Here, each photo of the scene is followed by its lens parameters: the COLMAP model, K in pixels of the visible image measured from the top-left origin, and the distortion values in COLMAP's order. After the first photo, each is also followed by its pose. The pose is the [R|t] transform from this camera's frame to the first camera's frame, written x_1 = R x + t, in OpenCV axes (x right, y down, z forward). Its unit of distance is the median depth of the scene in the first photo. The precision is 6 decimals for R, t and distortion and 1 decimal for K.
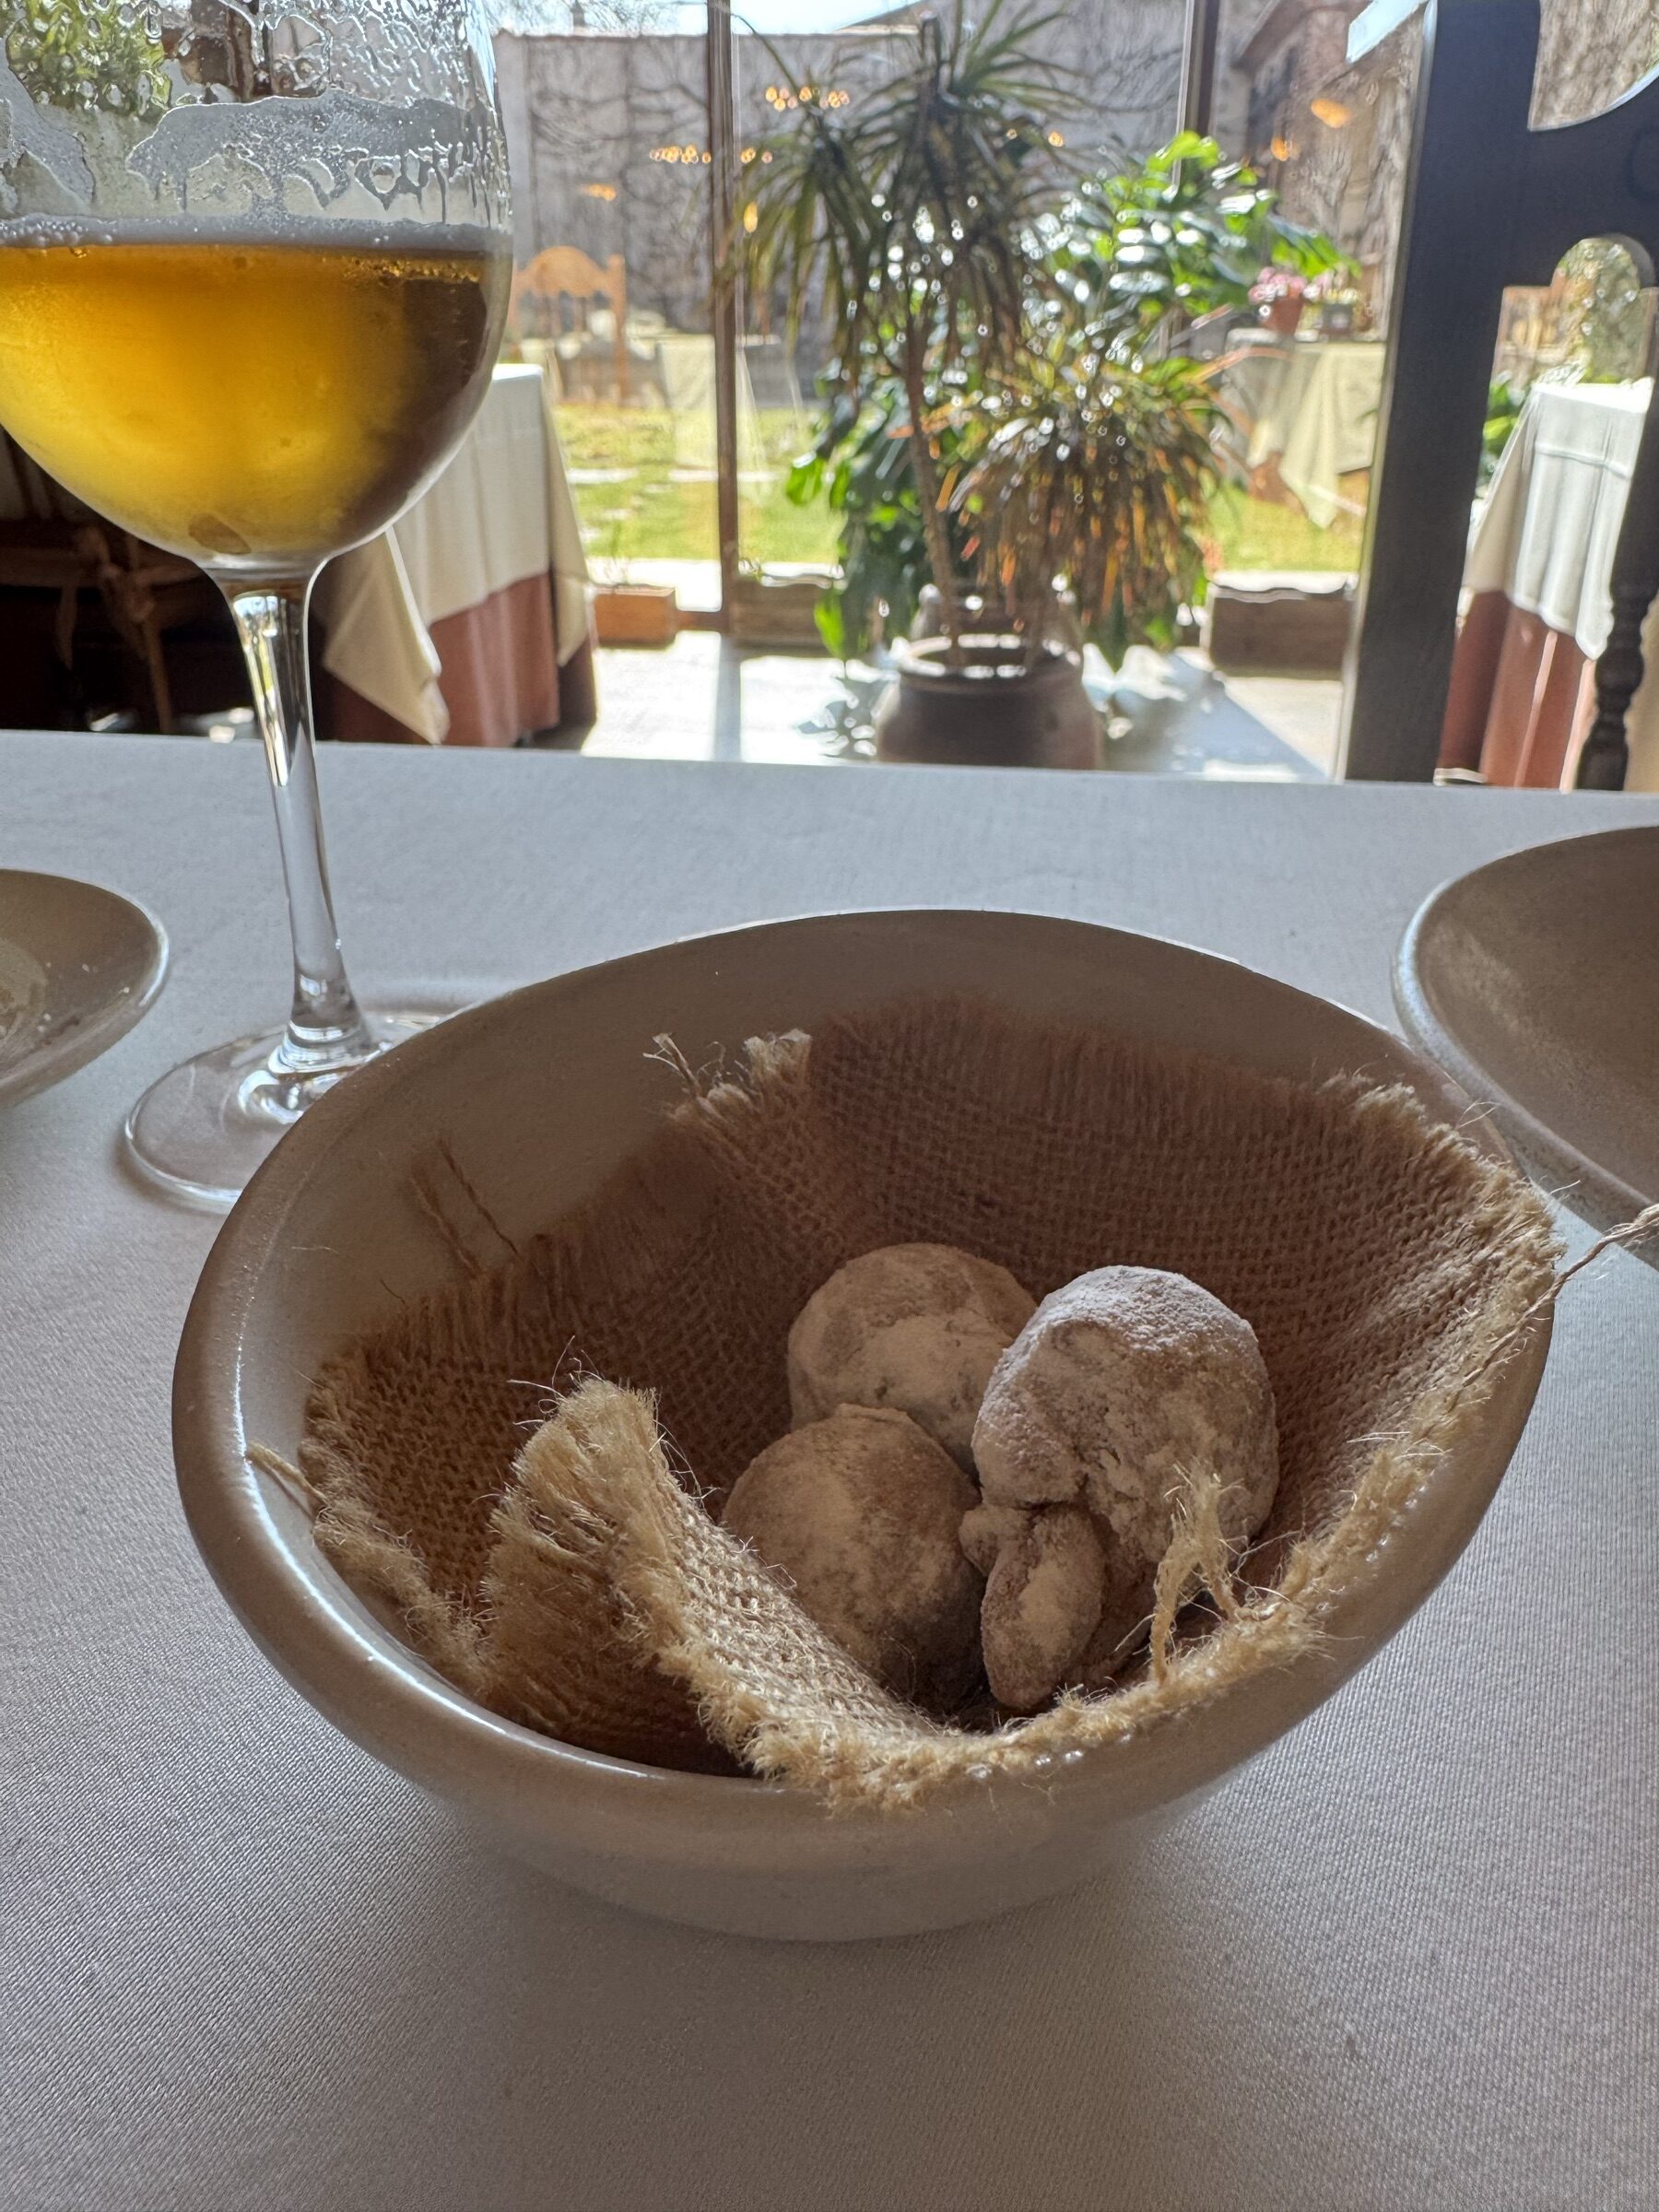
lens RADIAL K [[1624.9, 0, 832.8], [0, 1624.9, 1062.3], [0, 0, 1]] dist [0.002106, 0.003337]
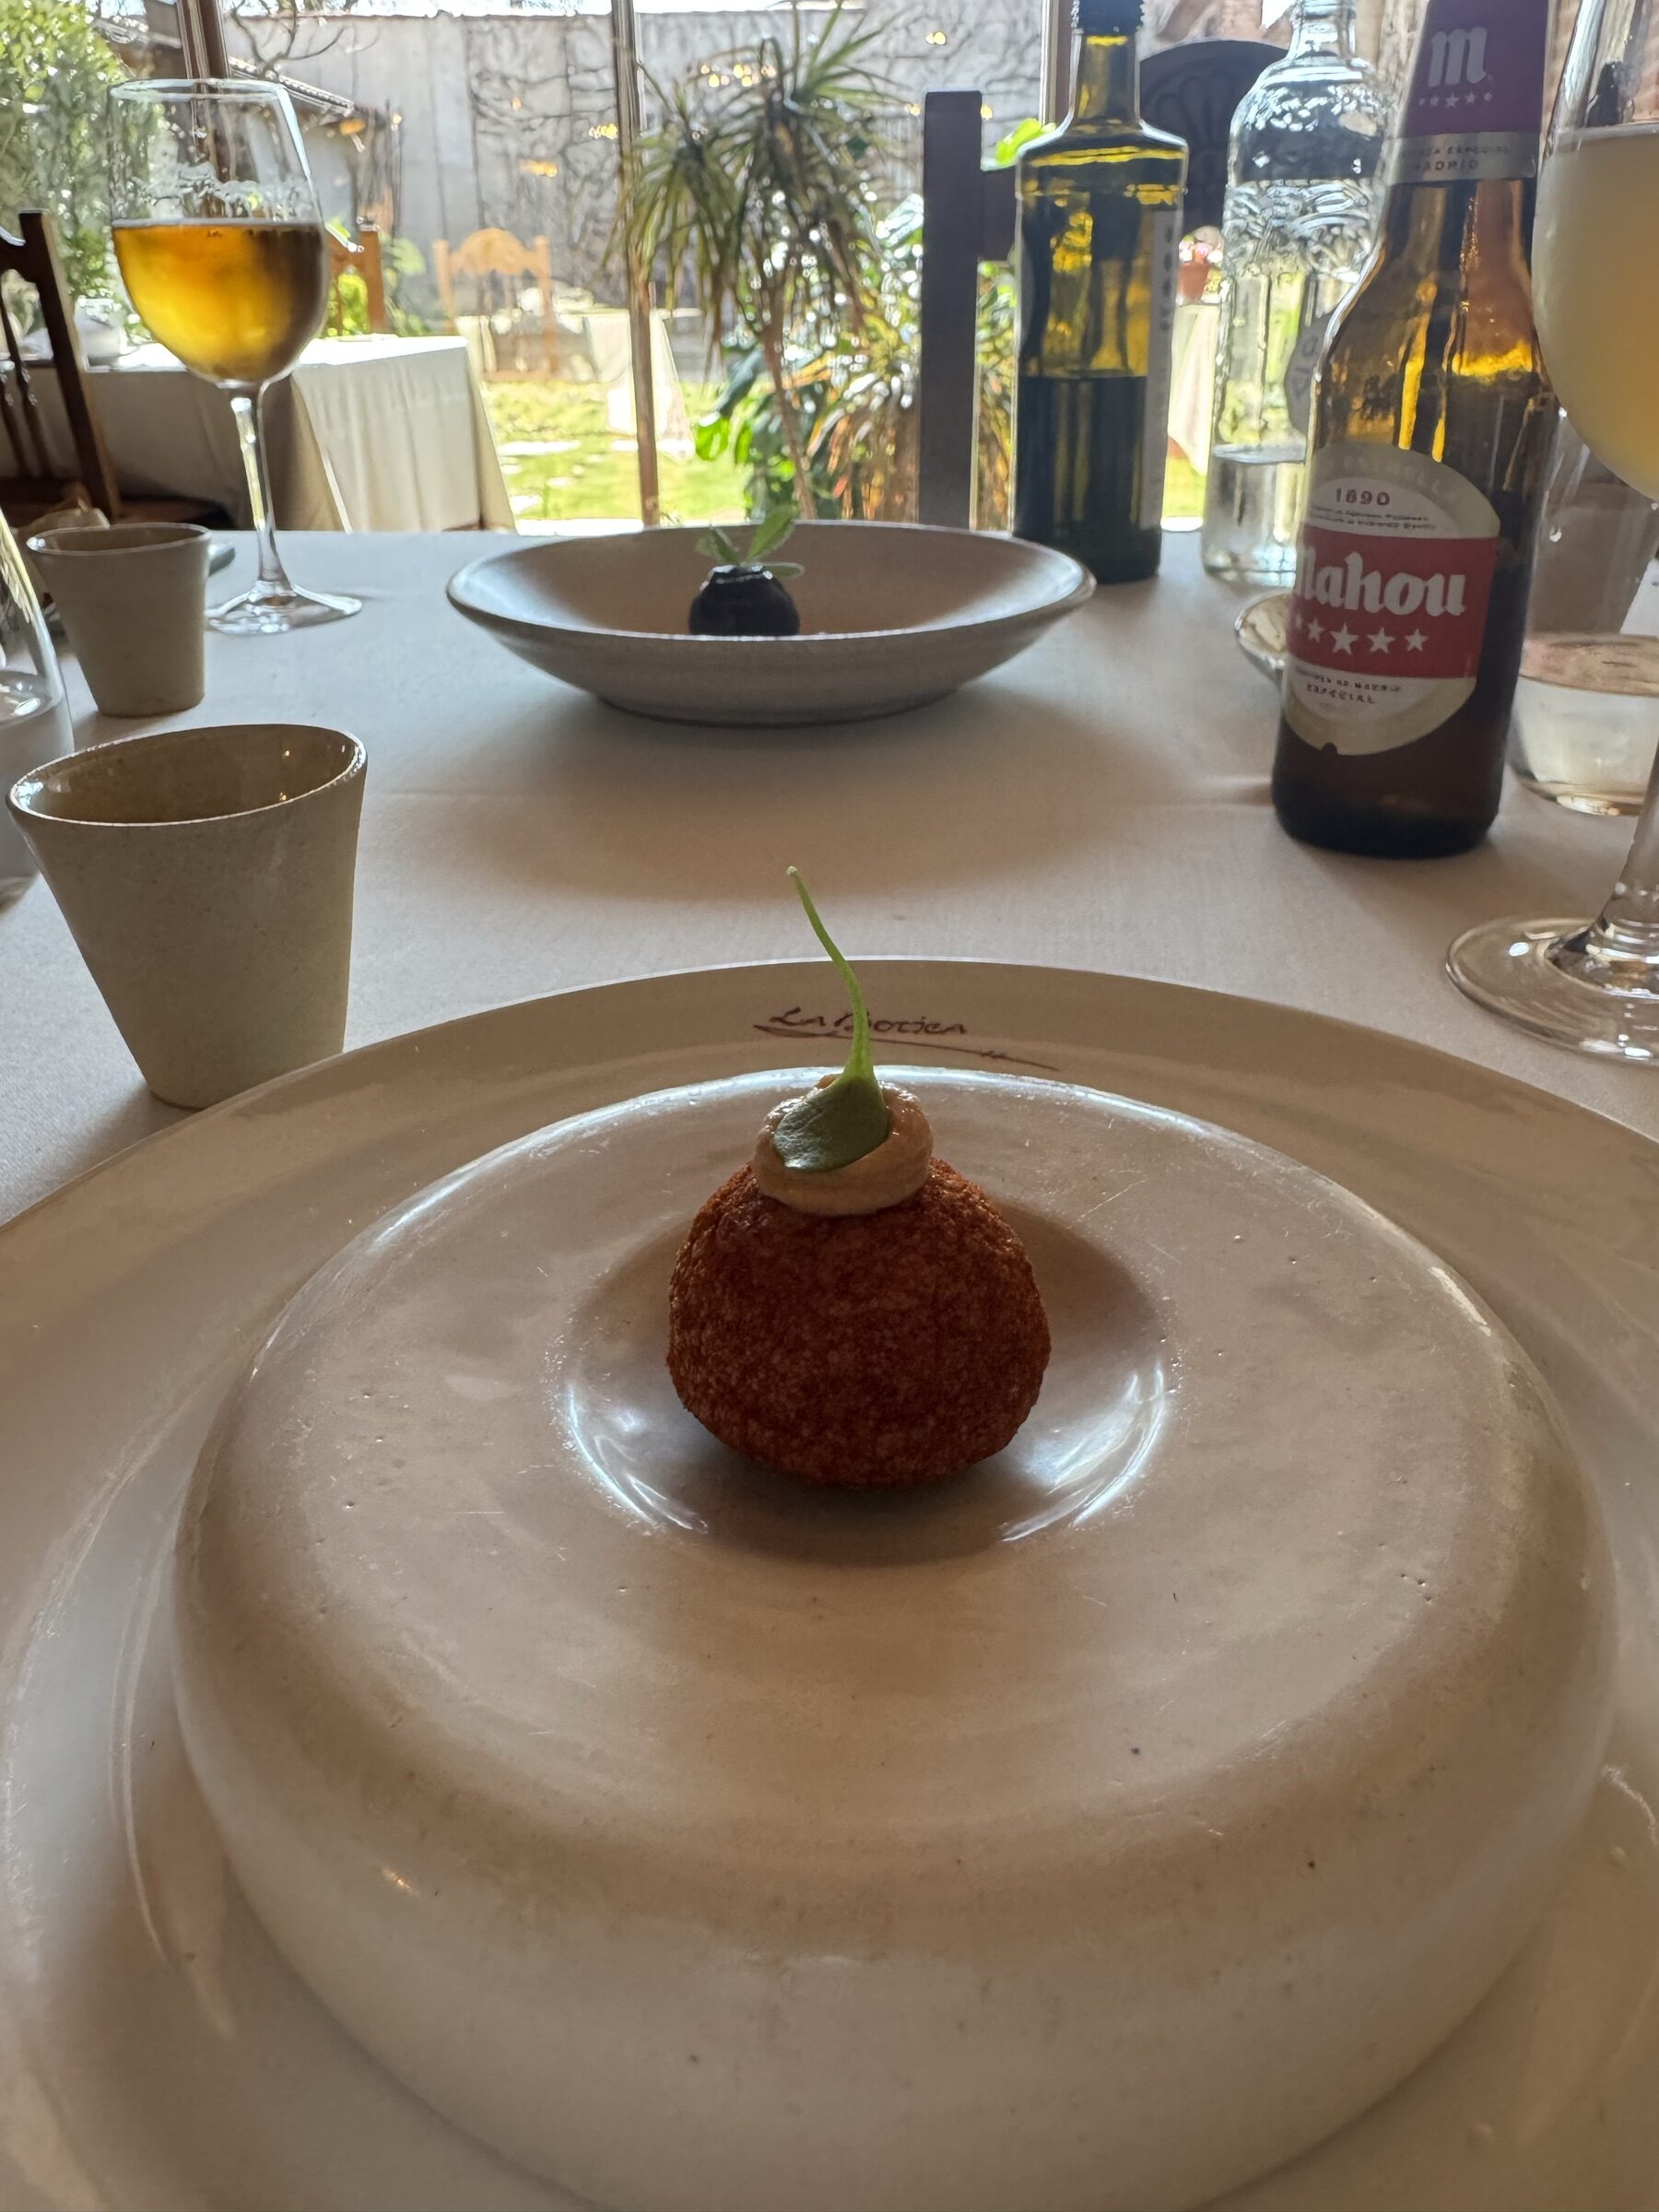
lens RADIAL K [[1624.9, 0, 832.8], [0, 1624.9, 1062.3], [0, 0, 1]] dist [0.002106, 0.003337]
pose [[0.999549, -0.025791, 0.015374, 0.109634], [0.025575, 0.999574, 0.014054, 0.158432], [-0.015729, -0.013654, 0.999783, -0.340632]]
